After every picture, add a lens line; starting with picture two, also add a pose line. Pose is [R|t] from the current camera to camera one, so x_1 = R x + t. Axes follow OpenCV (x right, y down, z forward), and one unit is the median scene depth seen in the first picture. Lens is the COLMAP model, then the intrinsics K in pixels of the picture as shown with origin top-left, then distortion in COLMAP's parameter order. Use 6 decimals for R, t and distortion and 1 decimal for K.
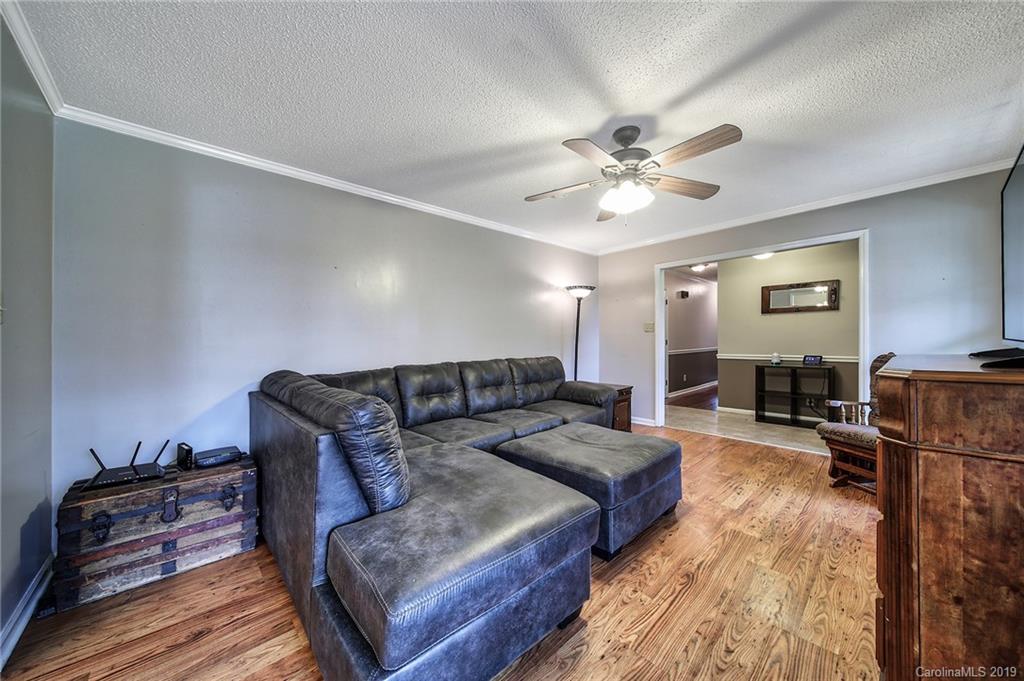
lens RADIAL K [[356.3, 0, 510.3], [0, 356.3, 337.3], [0, 0, 1]] dist [-0.000123, -0.000058]
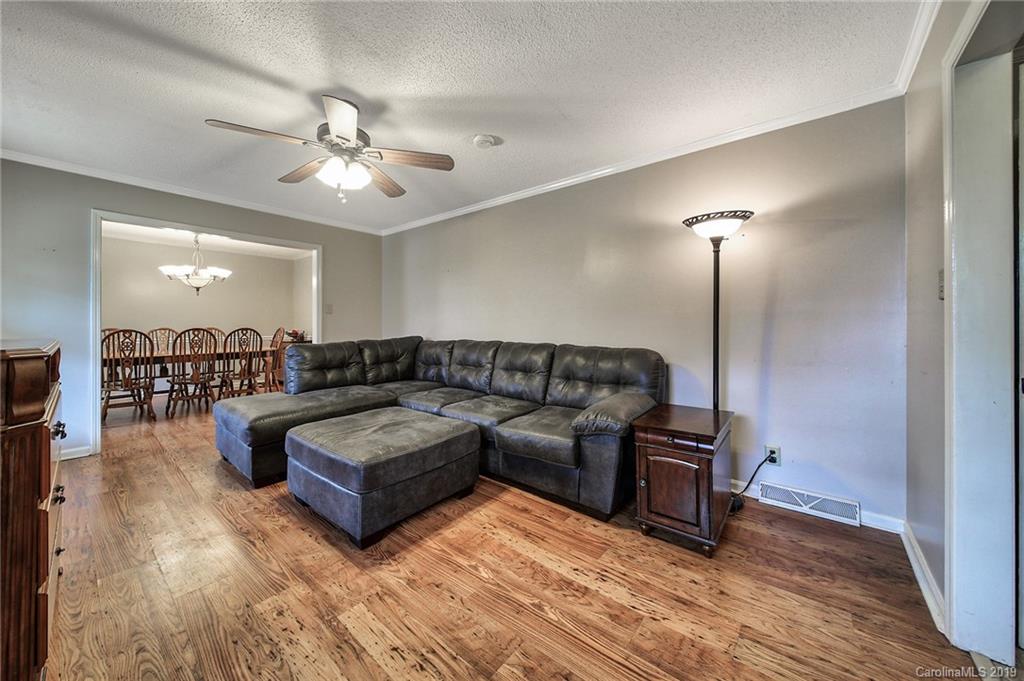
lens RADIAL K [[377.3, 0, 499.3], [0, 377.3, 314.5], [0, 0, 1]] dist [-0.000171, -0.000197]
pose [[0.121336, -0.007035, -0.992587, 1.193485], [-0.002408, 0.999970, -0.007381, 0.000644], [0.992609, 0.003286, 0.121316, 1.110476]]
